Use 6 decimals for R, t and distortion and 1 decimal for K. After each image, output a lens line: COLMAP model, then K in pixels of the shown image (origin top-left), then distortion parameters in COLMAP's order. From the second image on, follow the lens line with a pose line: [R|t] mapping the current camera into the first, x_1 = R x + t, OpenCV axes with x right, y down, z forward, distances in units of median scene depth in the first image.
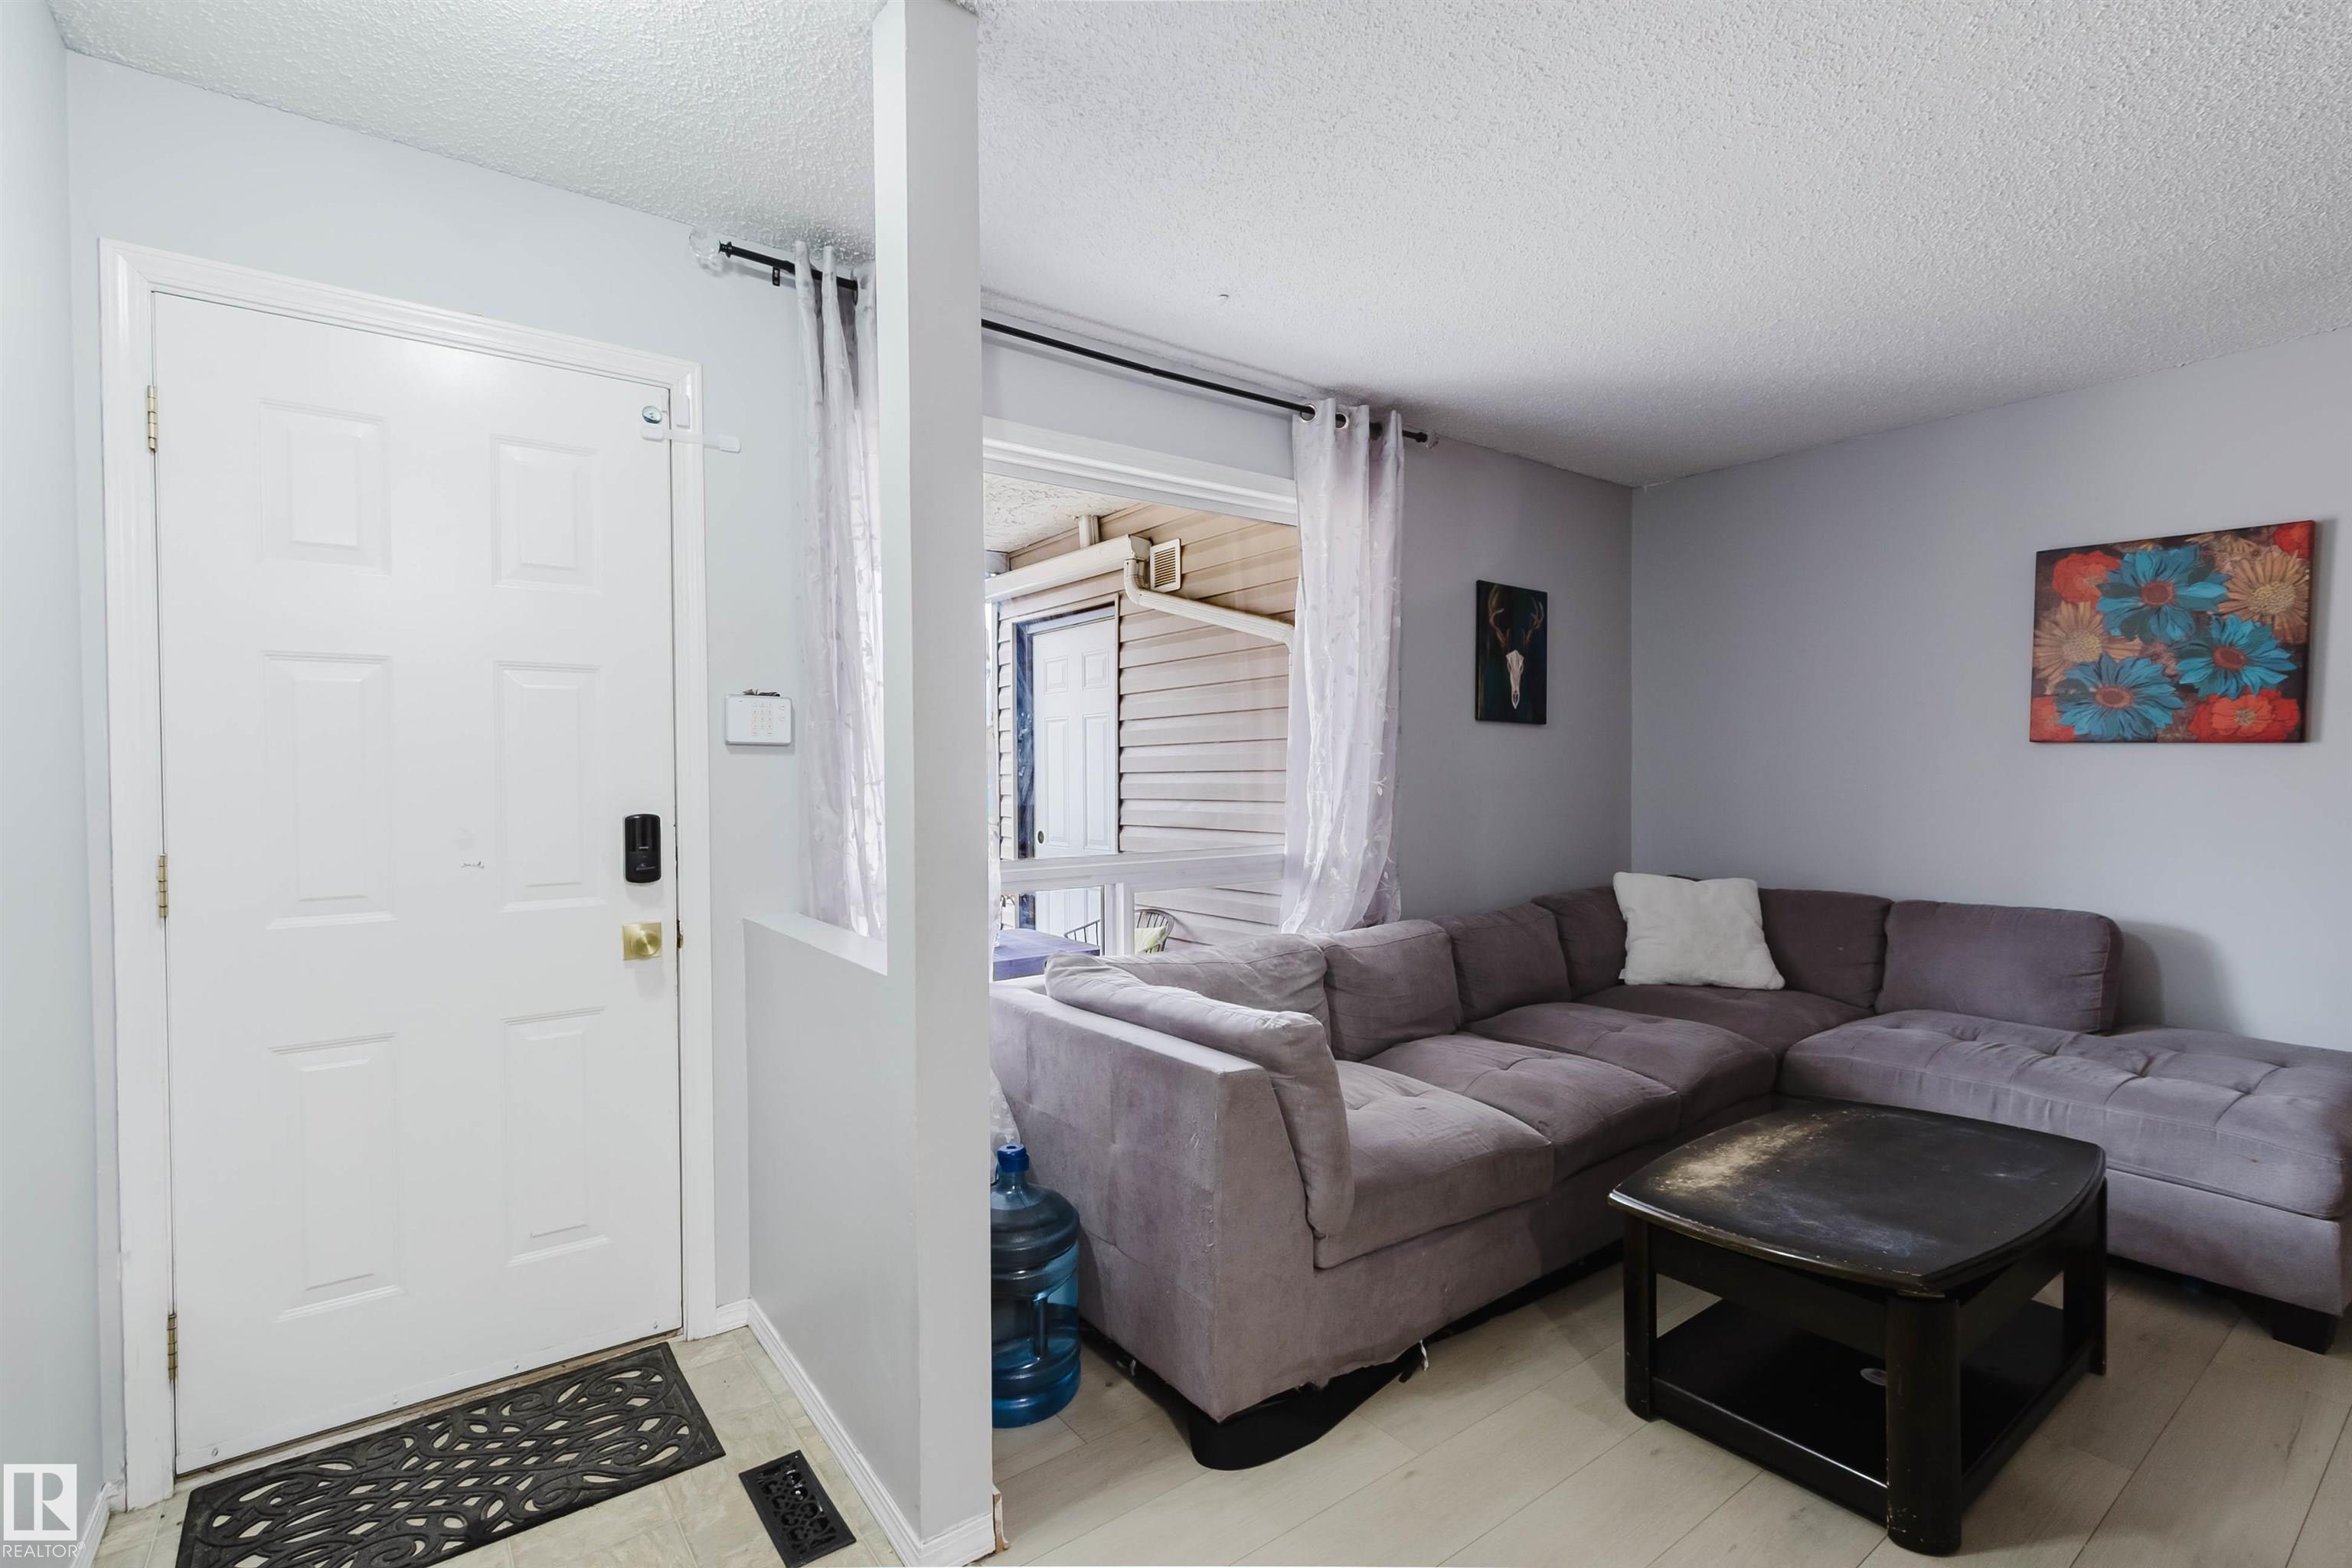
lens RADIAL K [[1072.7, 0, 1134.5], [0, 1072.7, 788.0], [0, 0, 1]] dist [0.000552, 0.000047]
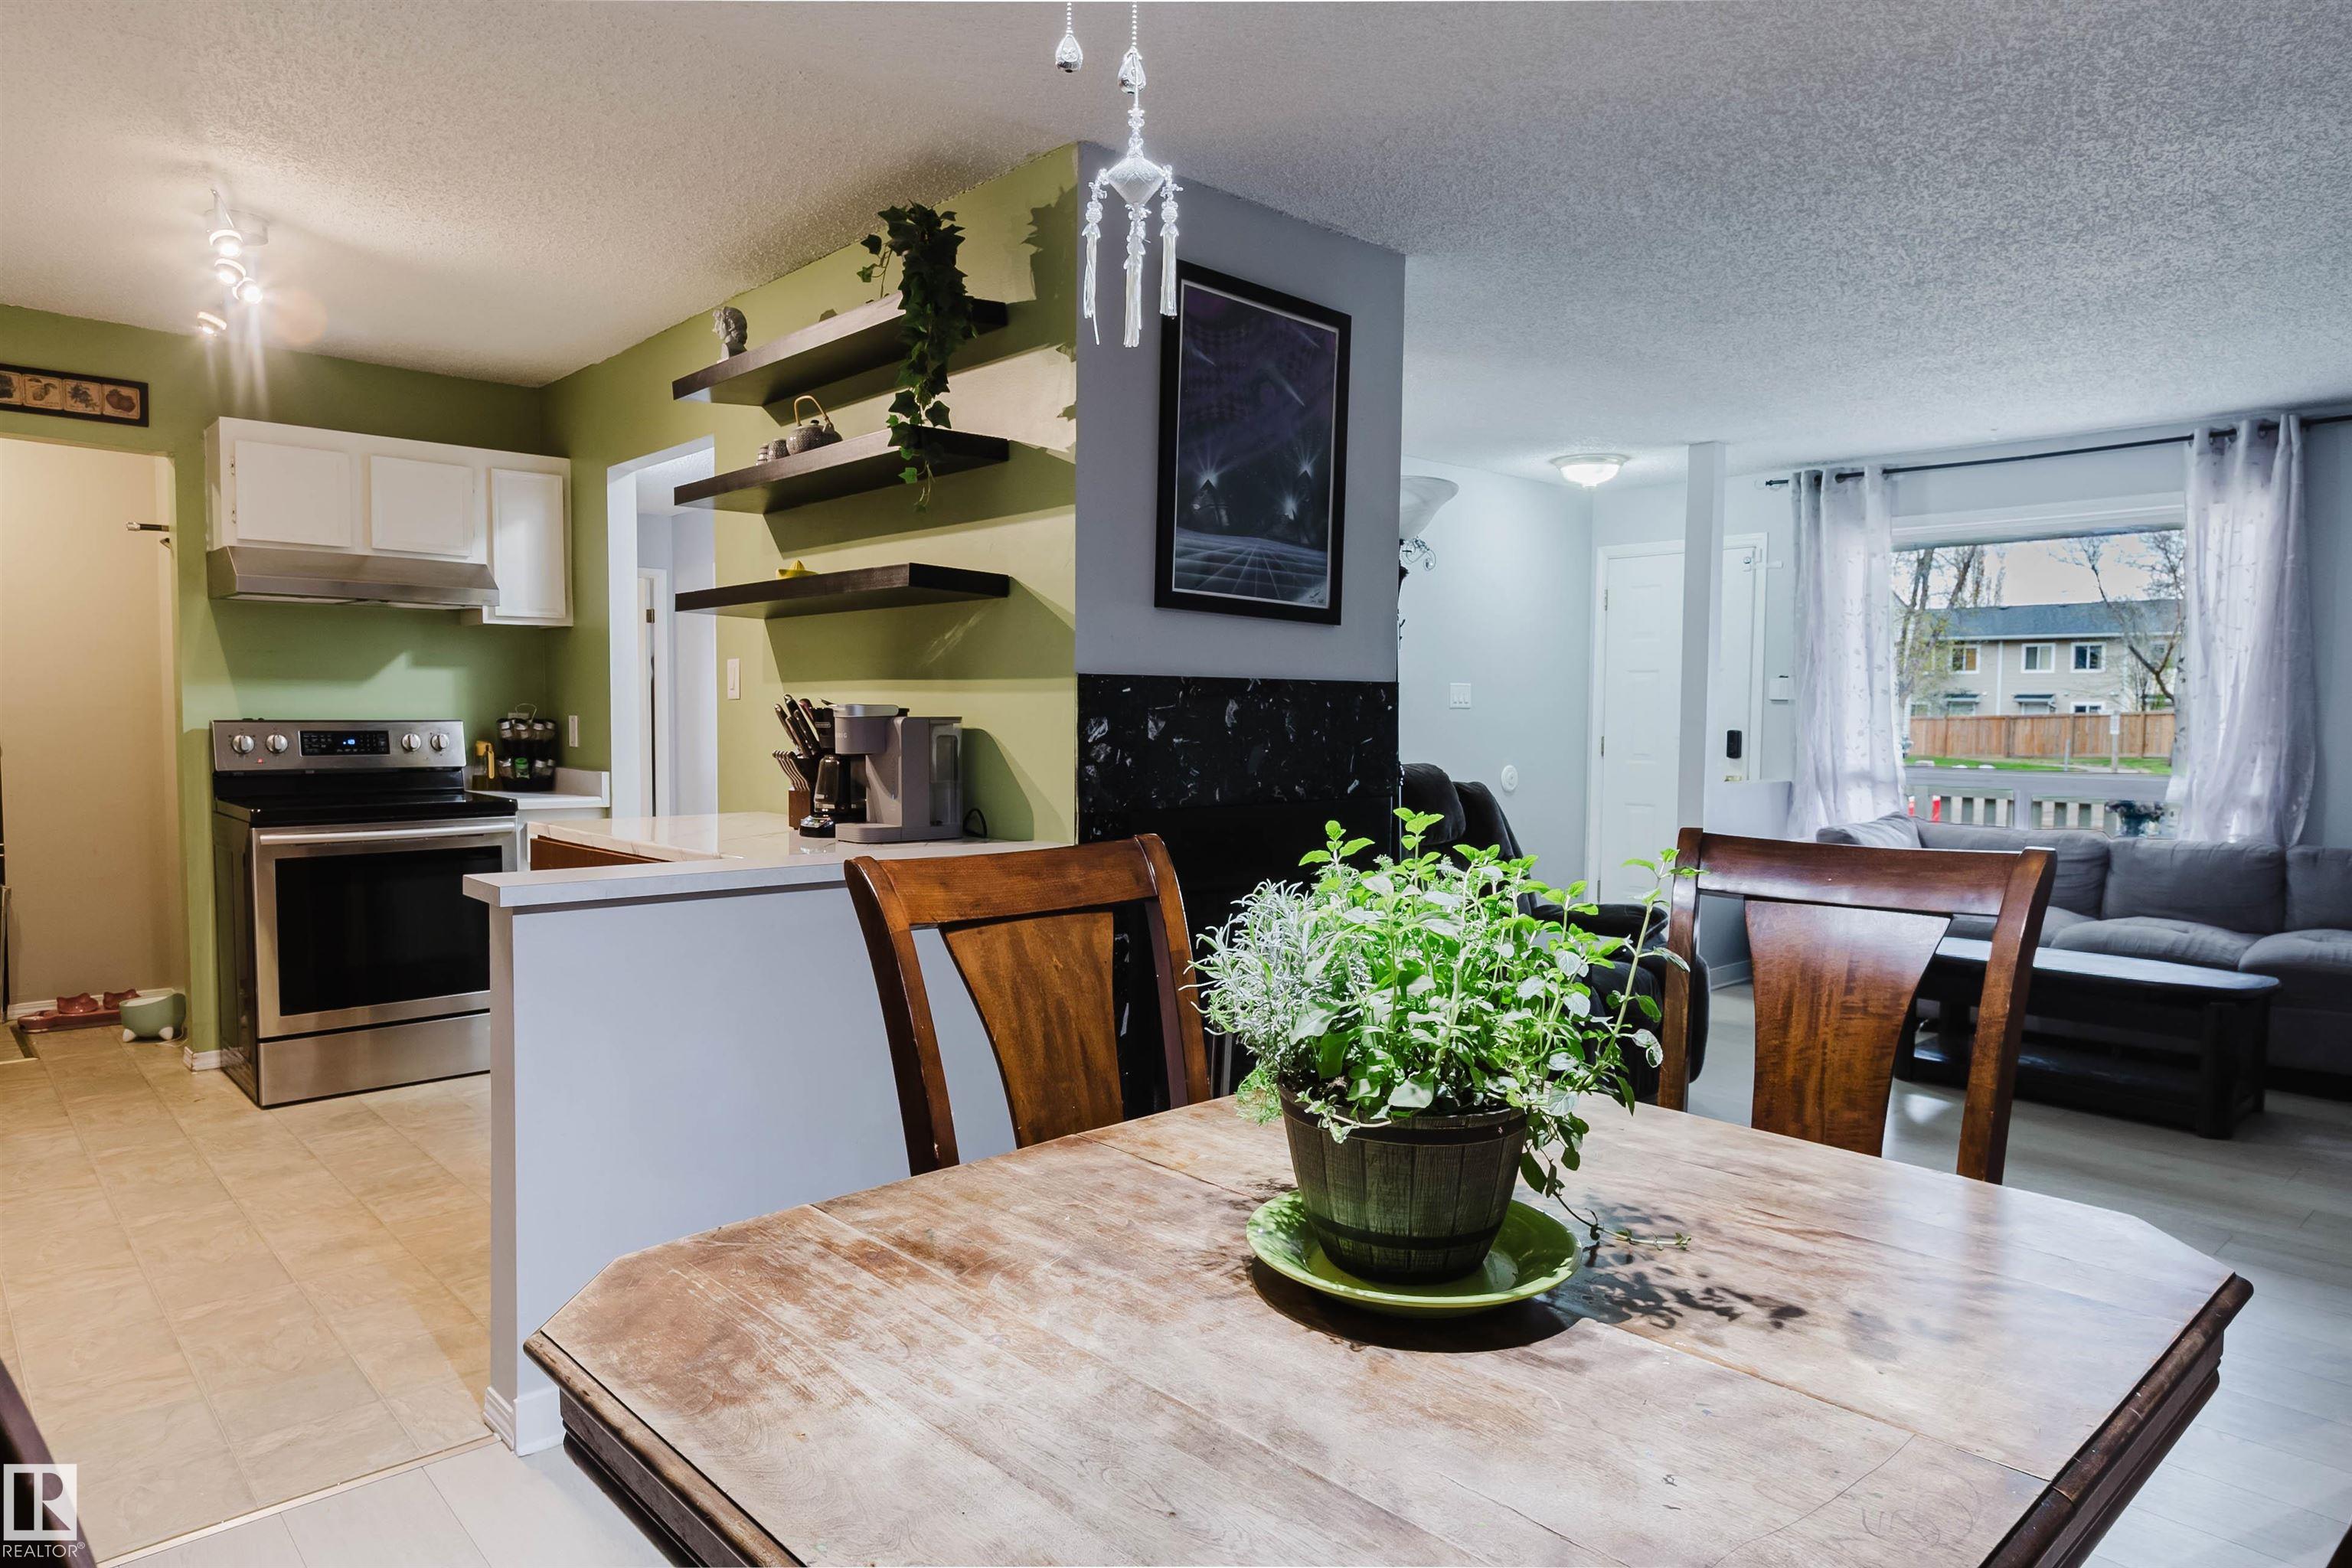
lens RADIAL K [[1423.7, 0, 1180.0], [0, 1423.7, 788.8], [0, 0, 1]] dist [0.001293, -0.001312]
pose [[0.113629, 0.063080, -0.991519, 1.758415], [-0.023960, 0.997866, 0.060738, -0.005177], [0.993234, 0.016855, 0.114898, -0.403567]]
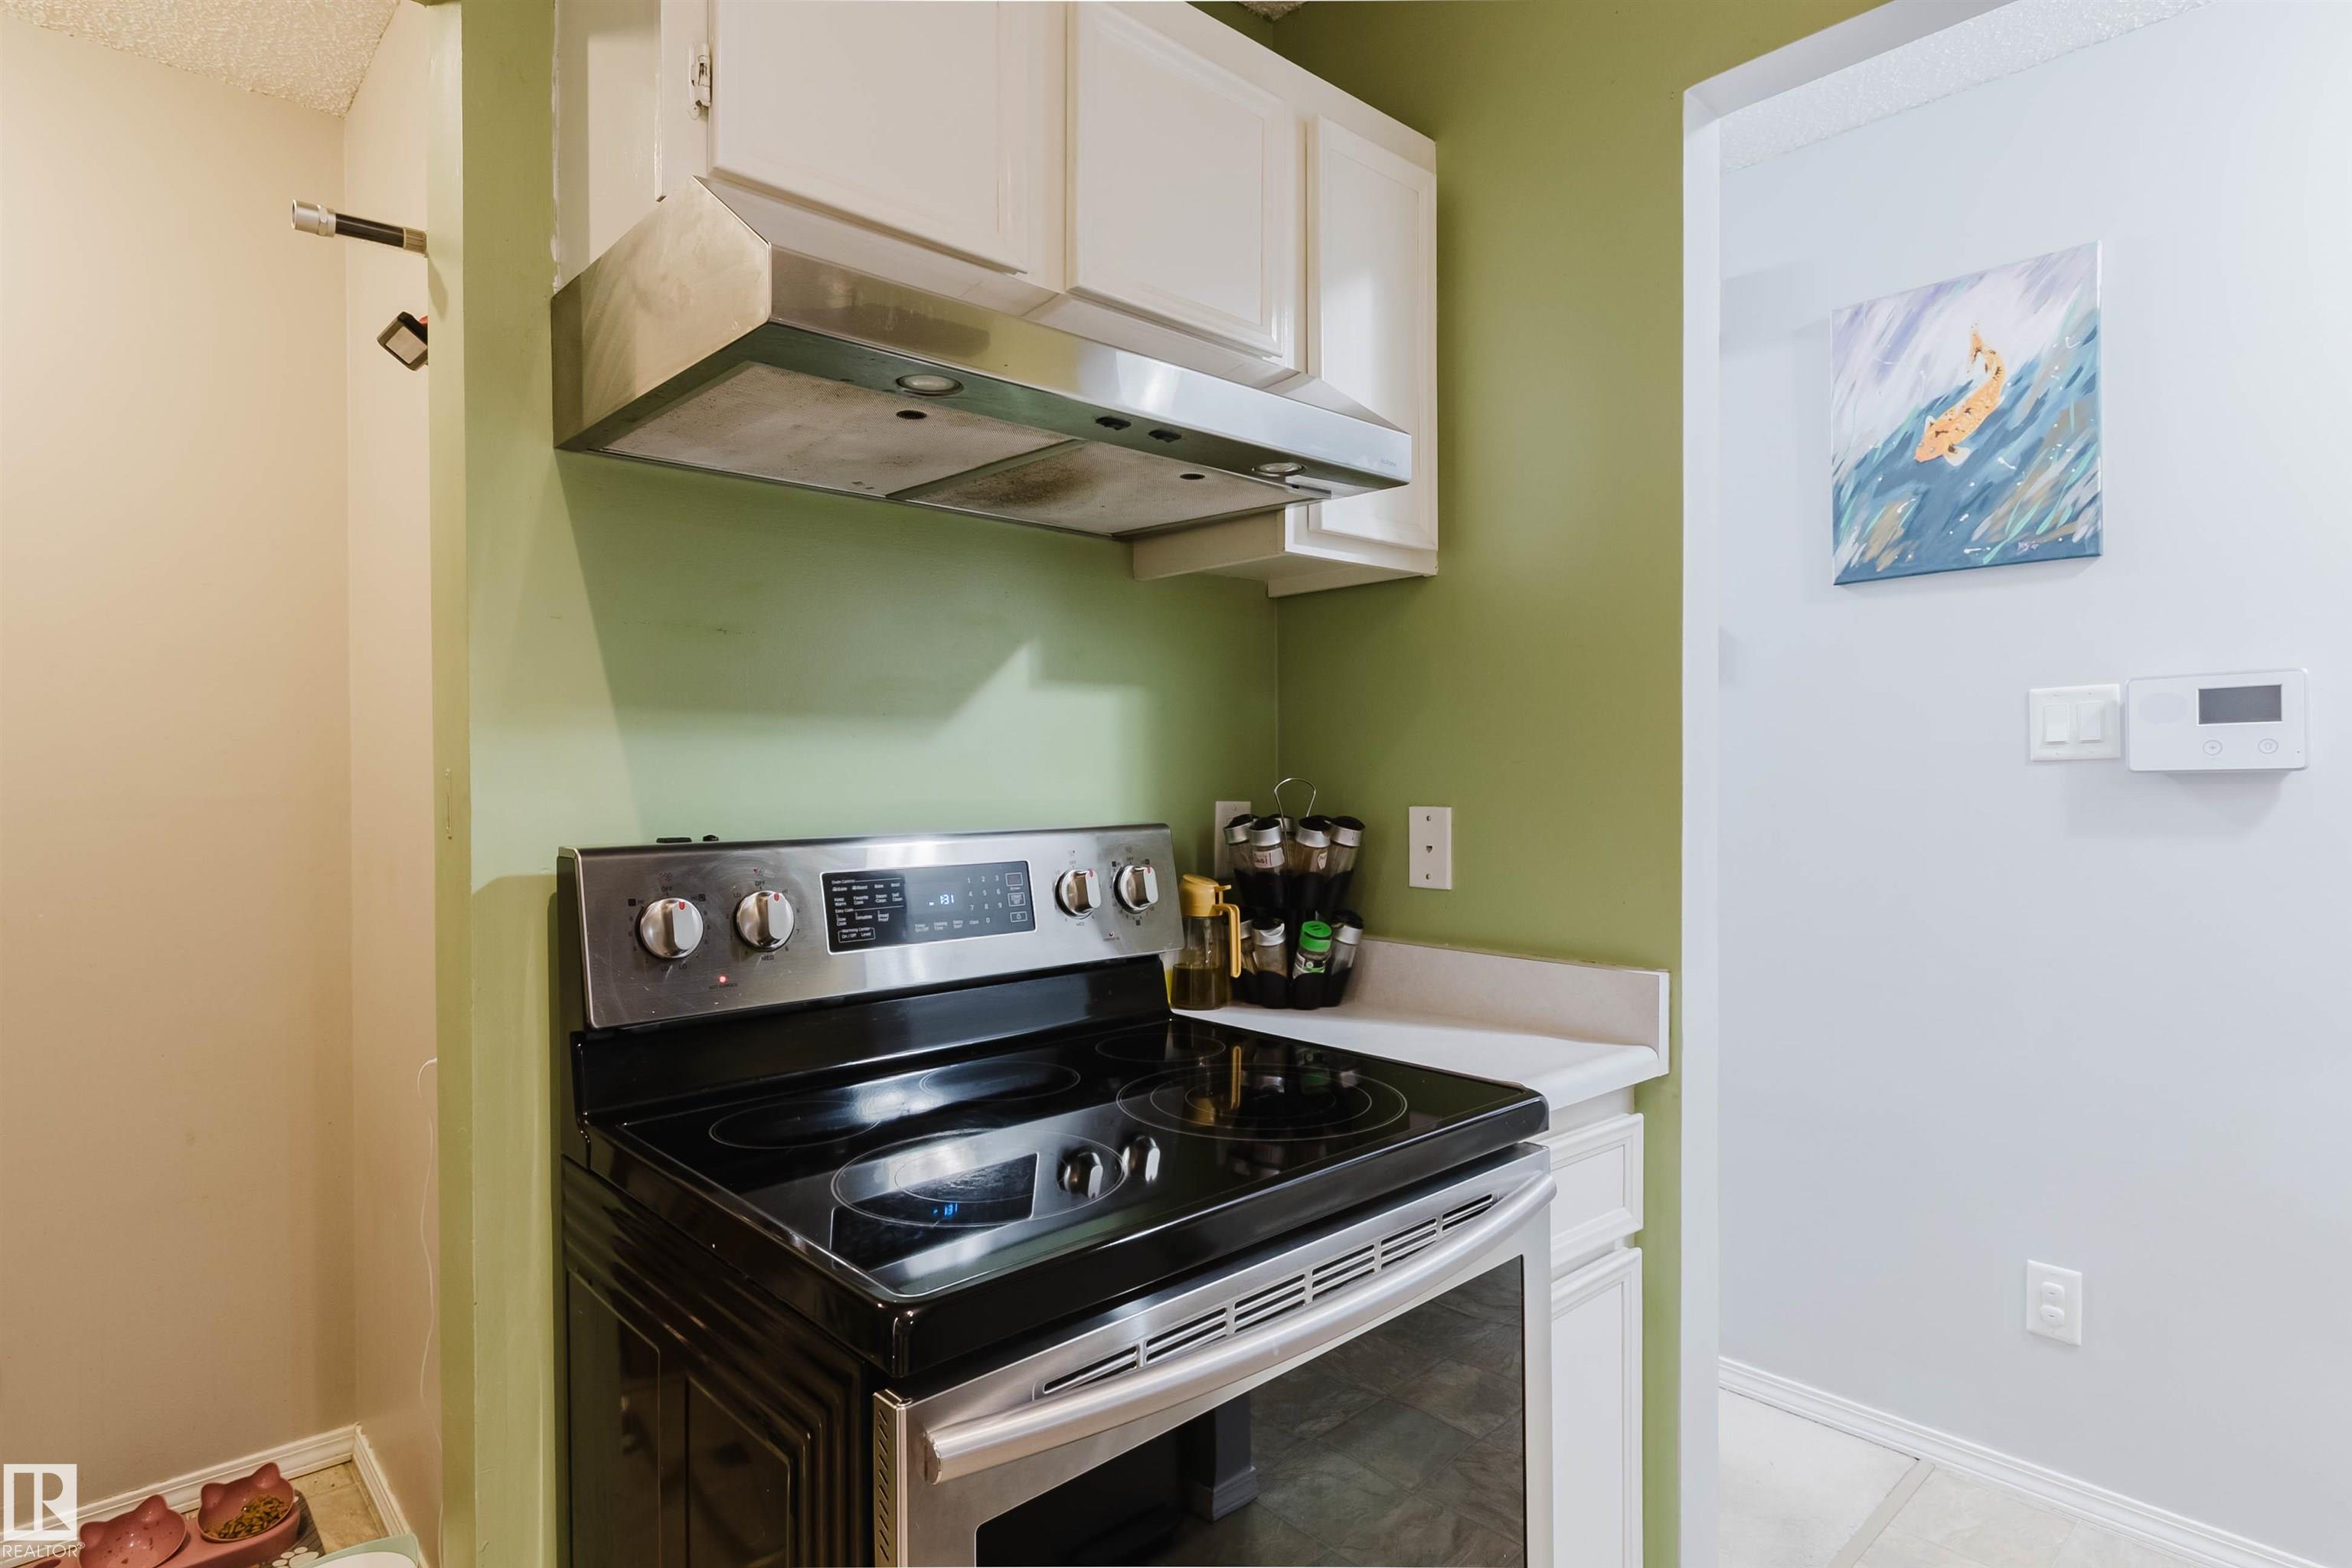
lens RADIAL K [[1238.5, 0, 1149.3], [0, 1238.5, 783.8], [0, 0, 1]] dist [-0.001338, -0.001932]
pose [[0.105081, 0.012258, -0.994388, 0.608894], [-0.009380, 0.999892, 0.011335, 0.011160], [0.994419, 0.008136, 0.105185, -1.072367]]
